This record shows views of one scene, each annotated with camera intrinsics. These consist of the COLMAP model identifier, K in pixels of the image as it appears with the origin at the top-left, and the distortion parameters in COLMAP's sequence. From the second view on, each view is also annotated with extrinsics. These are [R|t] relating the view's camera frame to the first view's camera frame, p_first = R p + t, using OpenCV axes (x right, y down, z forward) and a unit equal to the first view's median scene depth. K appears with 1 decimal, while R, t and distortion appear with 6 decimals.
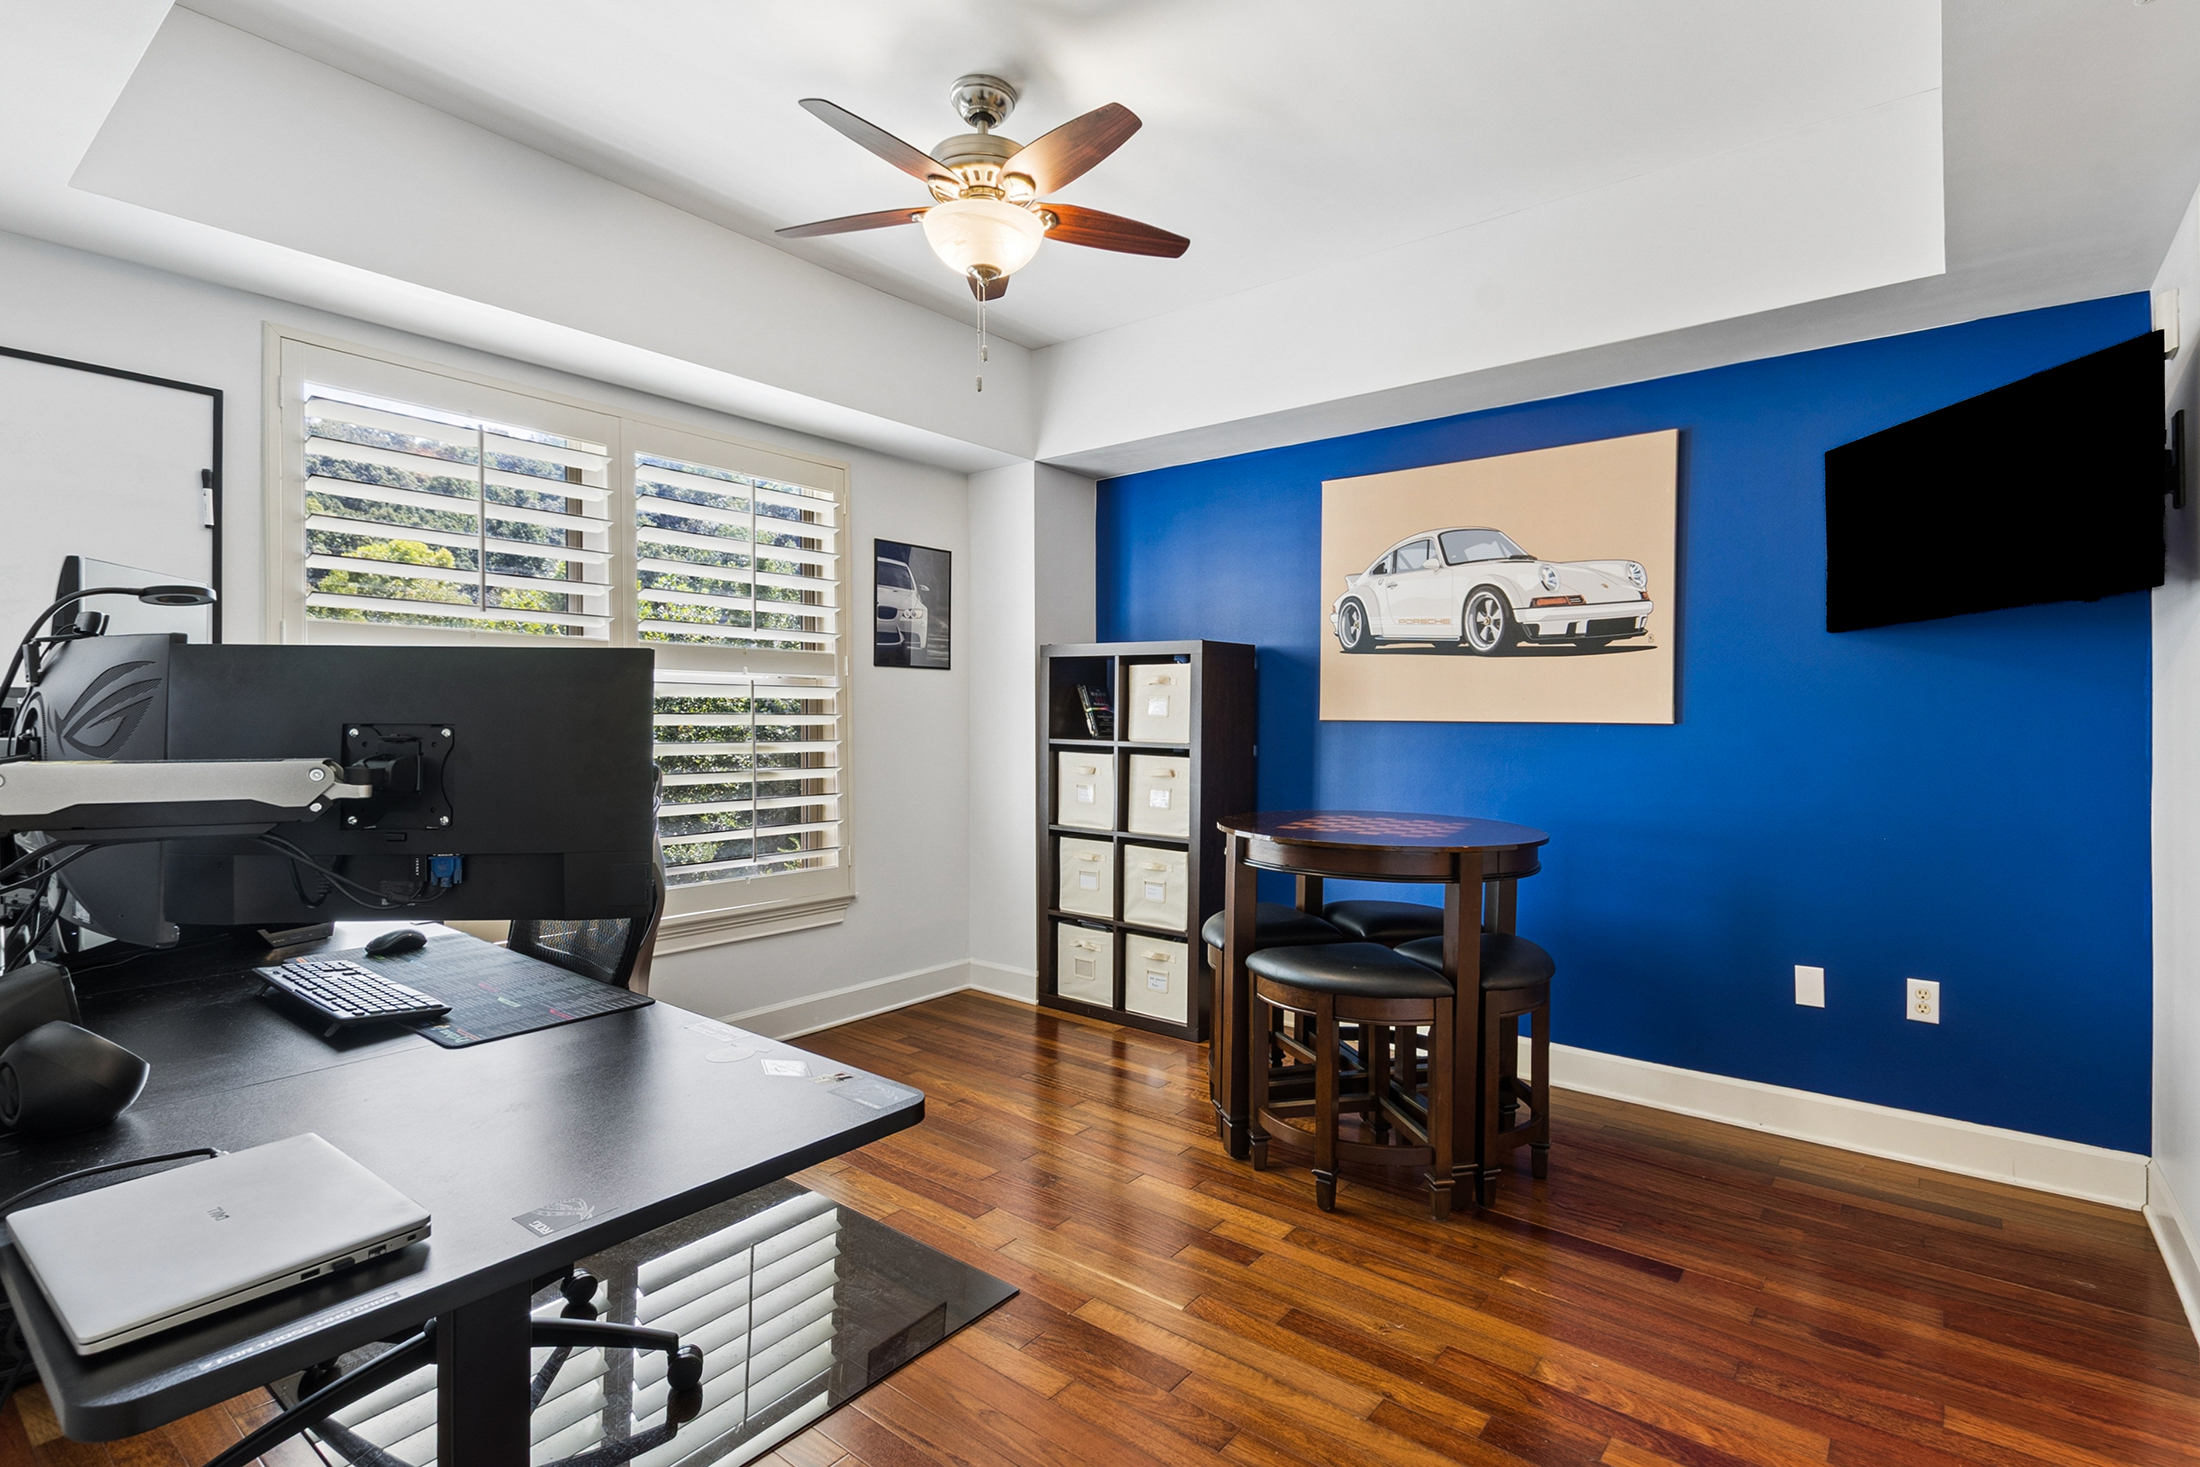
lens RADIAL K [[1095.4, 0, 1106.1], [0, 1095.4, 687.7], [0, 0, 1]] dist [0.022931, -0.010467]
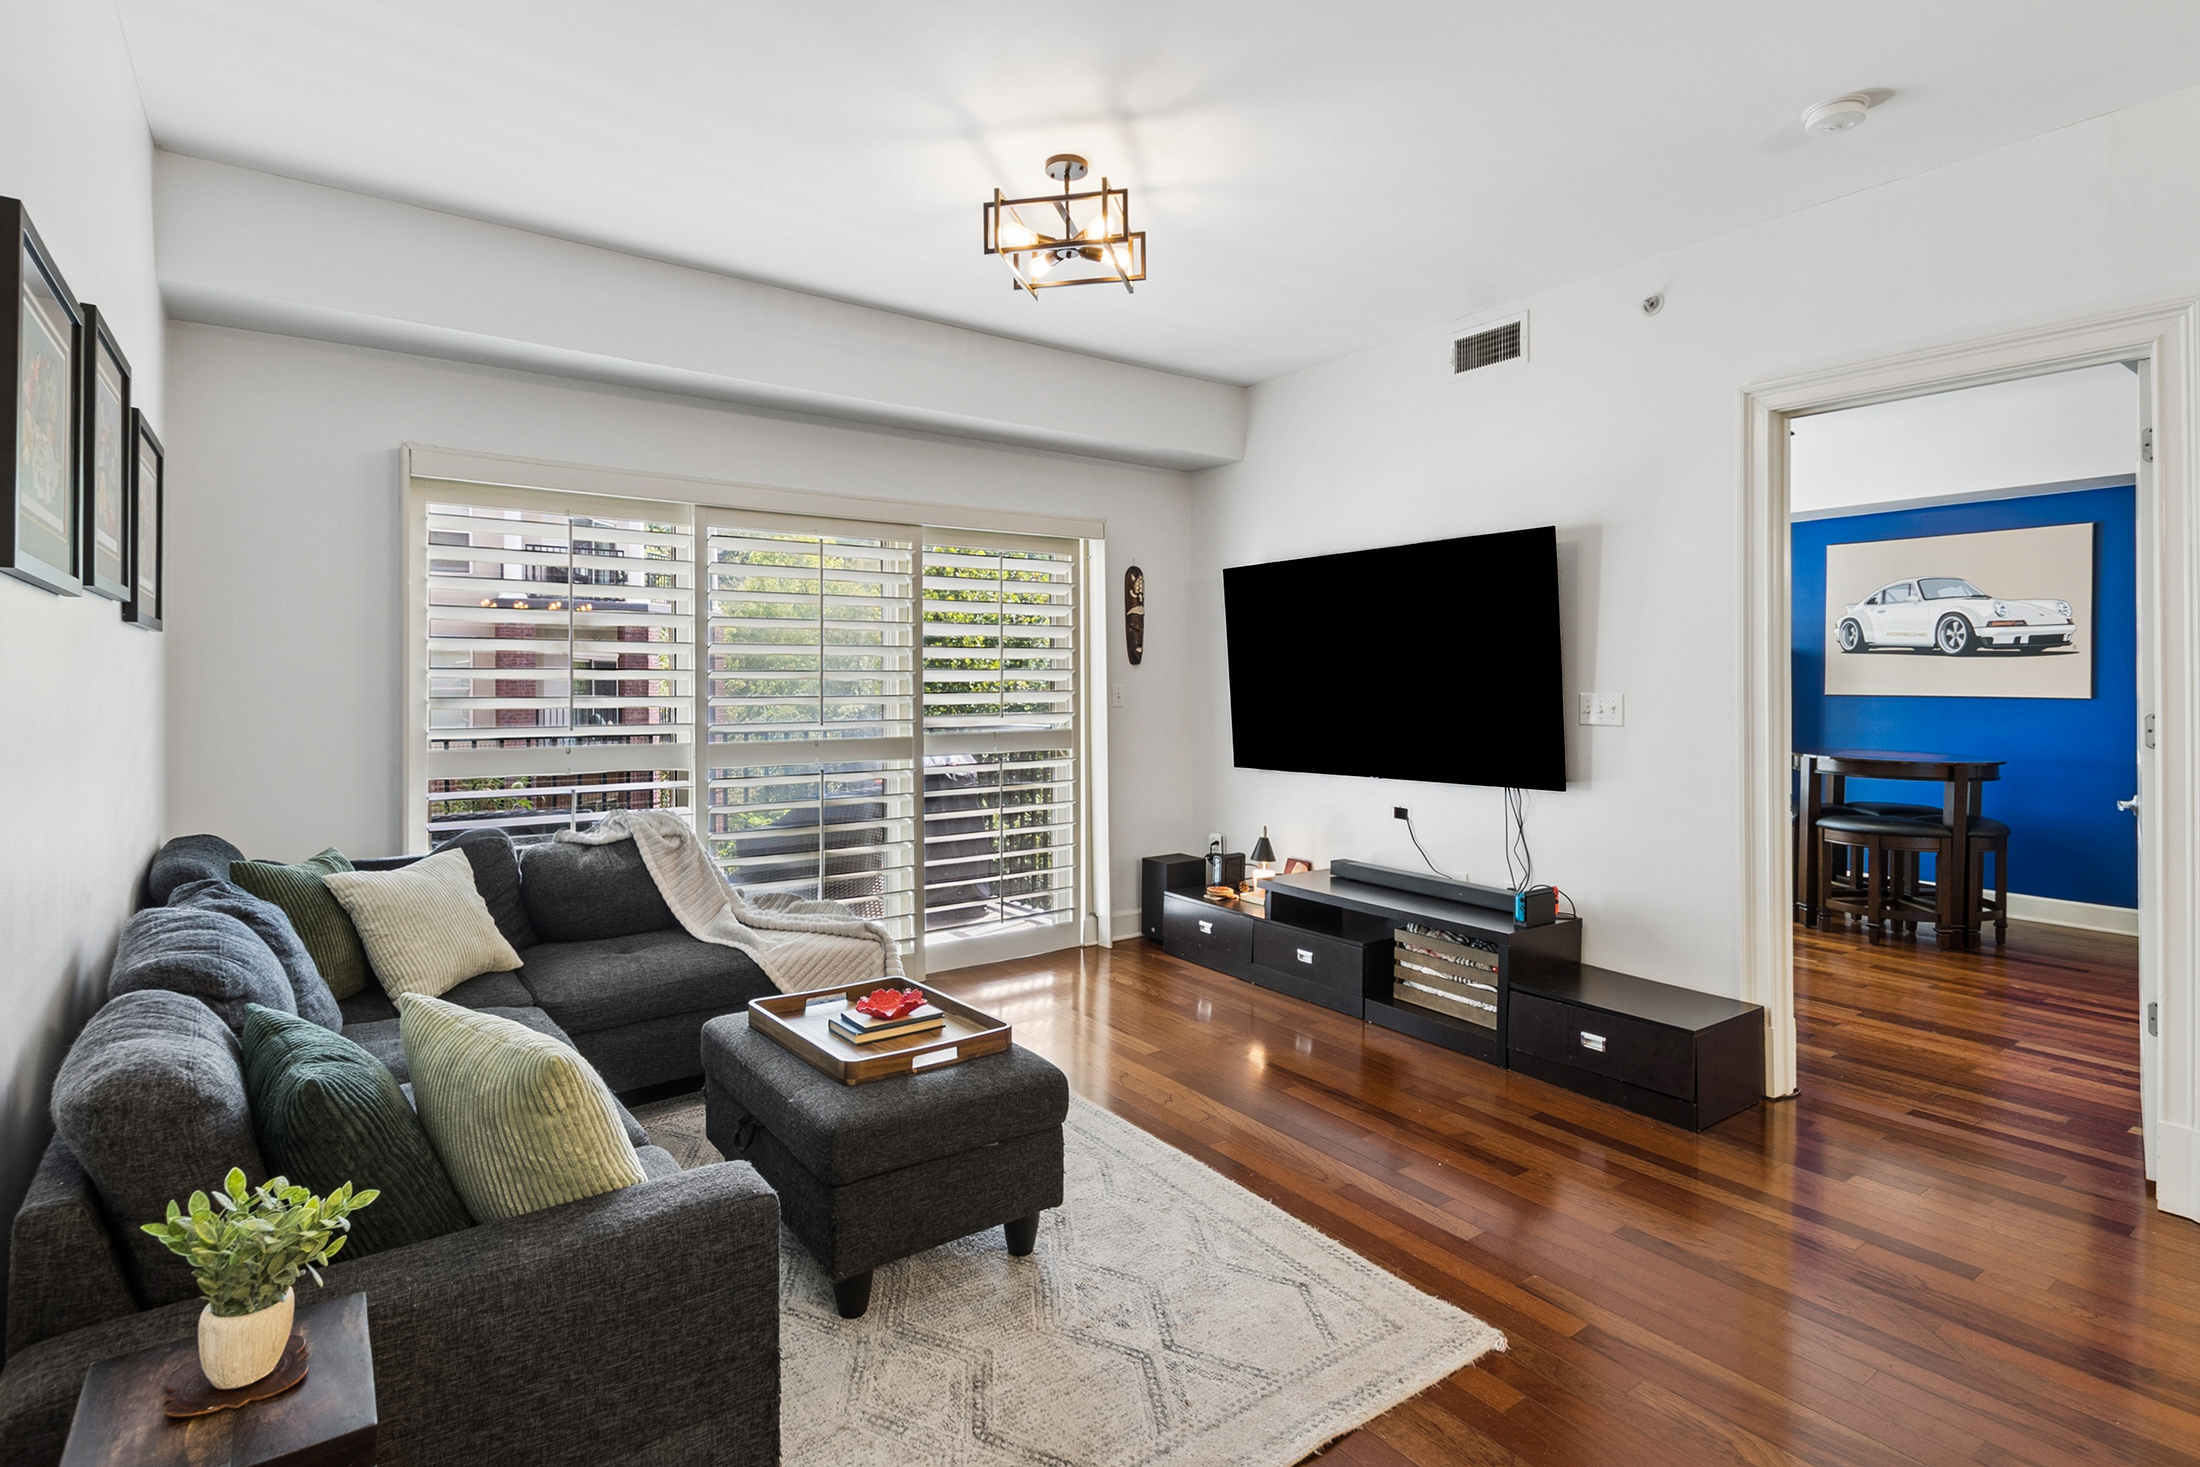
lens RADIAL K [[1092.8, 0, 1095.1], [0, 1092.8, 679.1], [0, 0, 1]] dist [0.010403, -0.001427]
pose [[0.966299, -0.001236, -0.257418, -0.432010], [0.005800, 0.999839, 0.016970, -0.027195], [0.257356, -0.017891, 0.966151, -0.842467]]
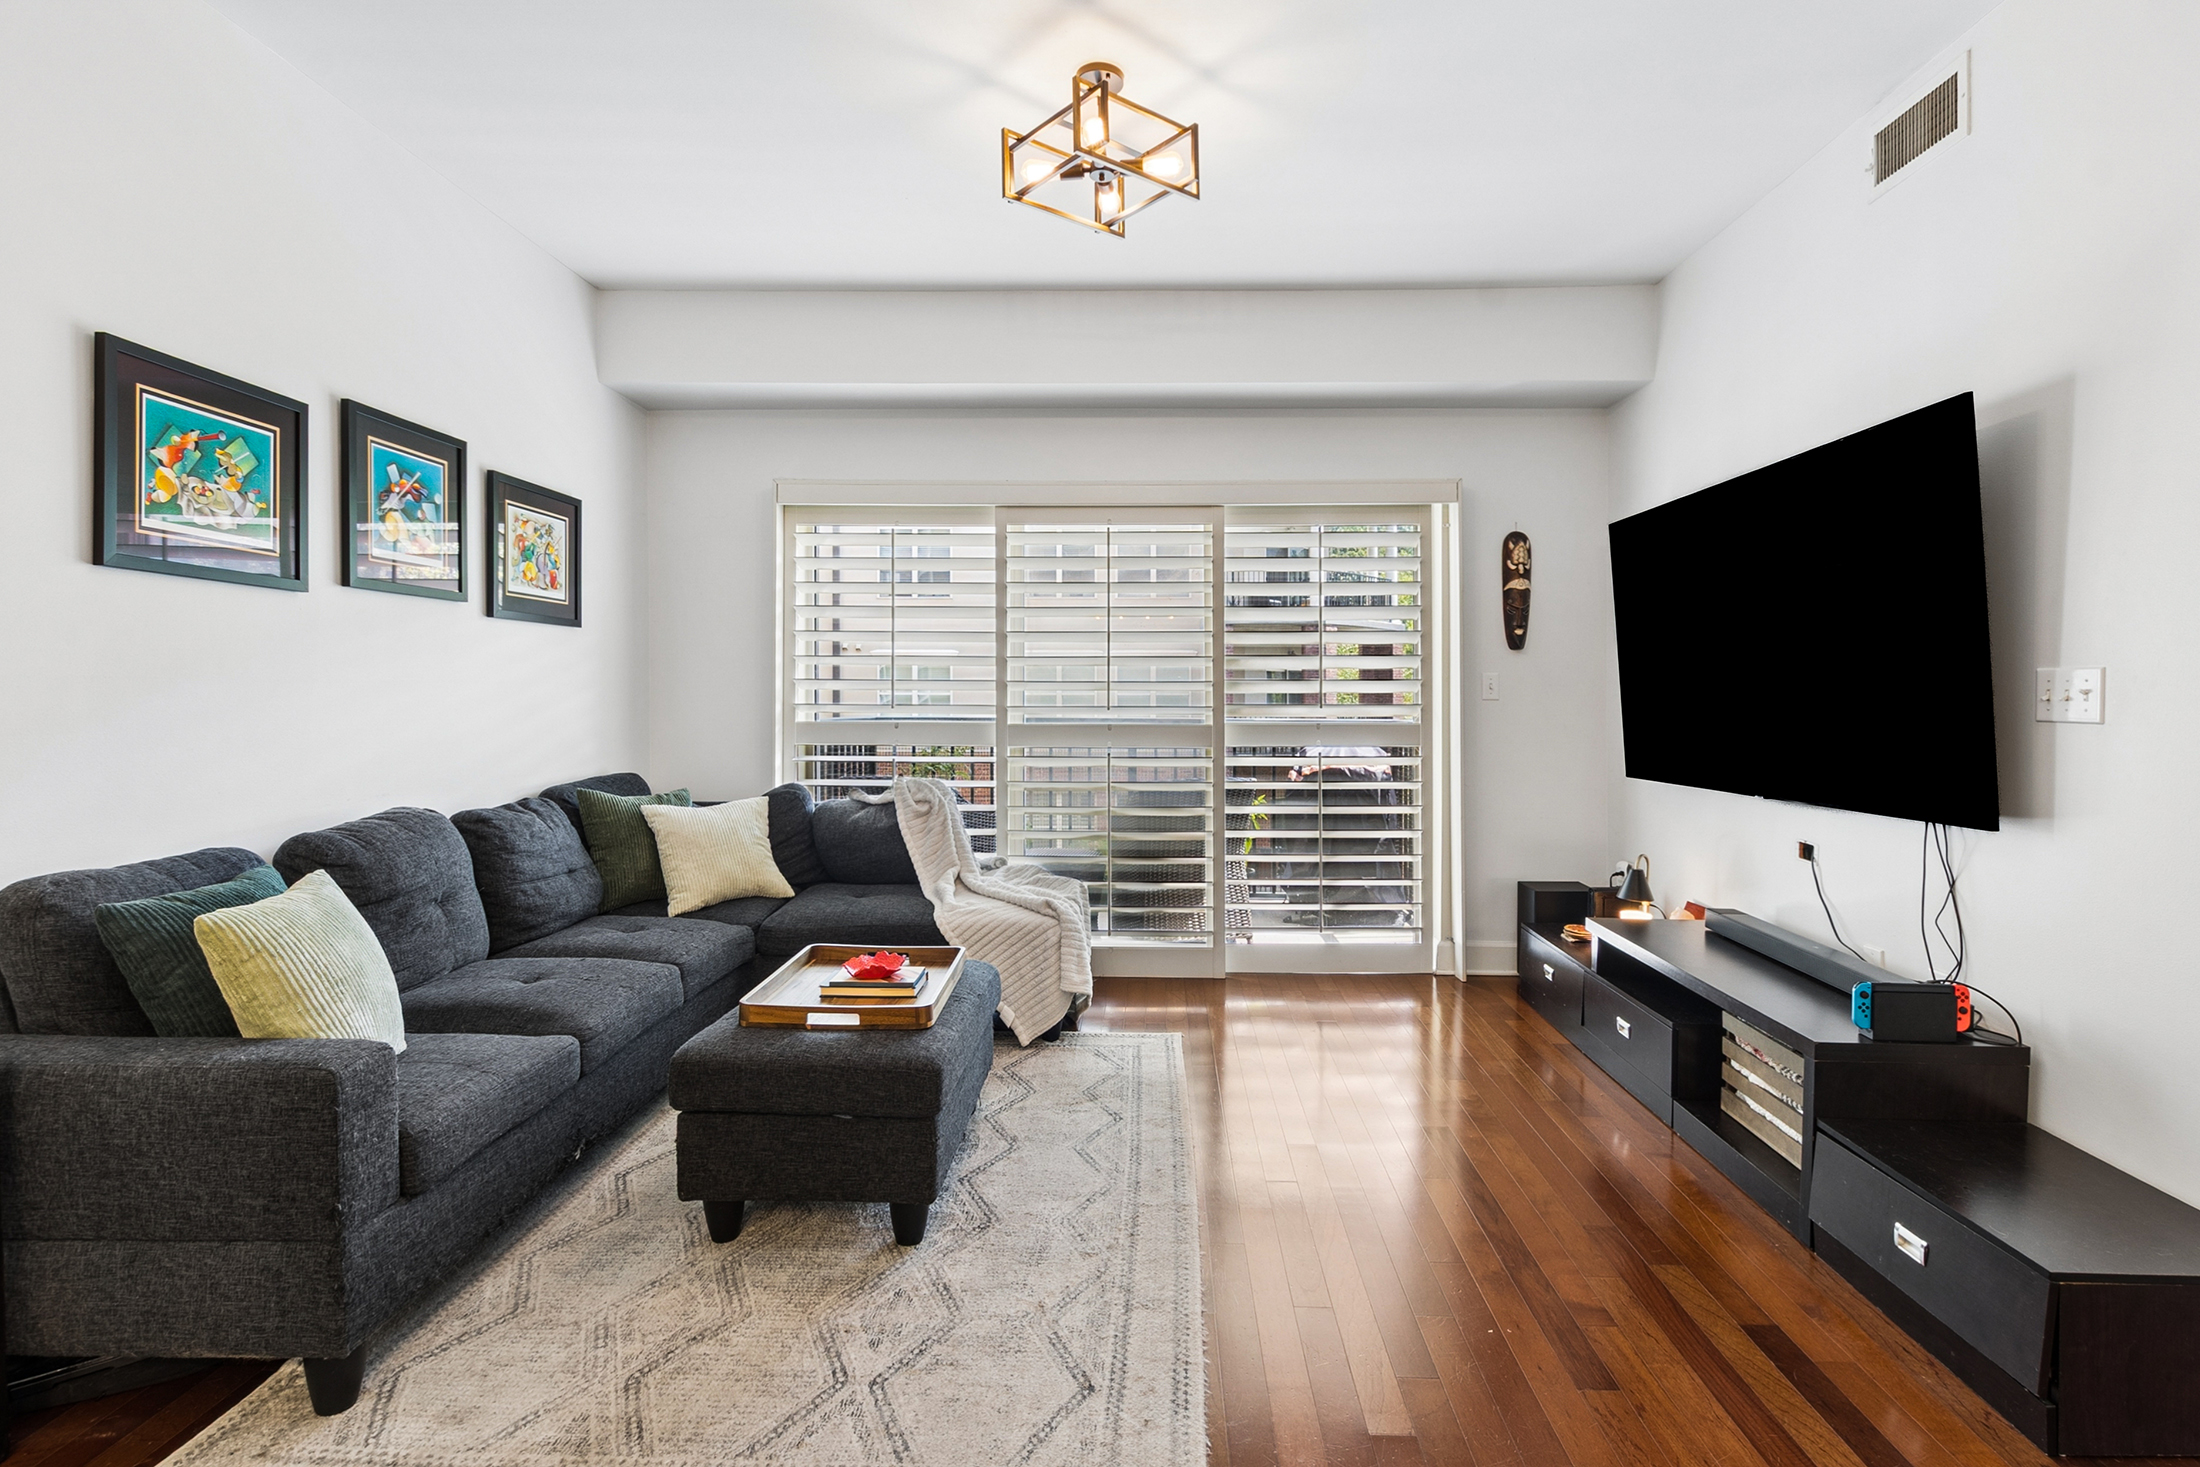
lens RADIAL K [[1059.0, 0, 1127.0], [0, 1059.0, 702.7], [0, 0, 1]] dist [0.016570, -0.007039]
pose [[0.607171, 0.008686, -0.794524, -0.108572], [0.011745, 0.999733, 0.019905, 0.006074], [0.794484, -0.021418, 0.606907, -0.509930]]
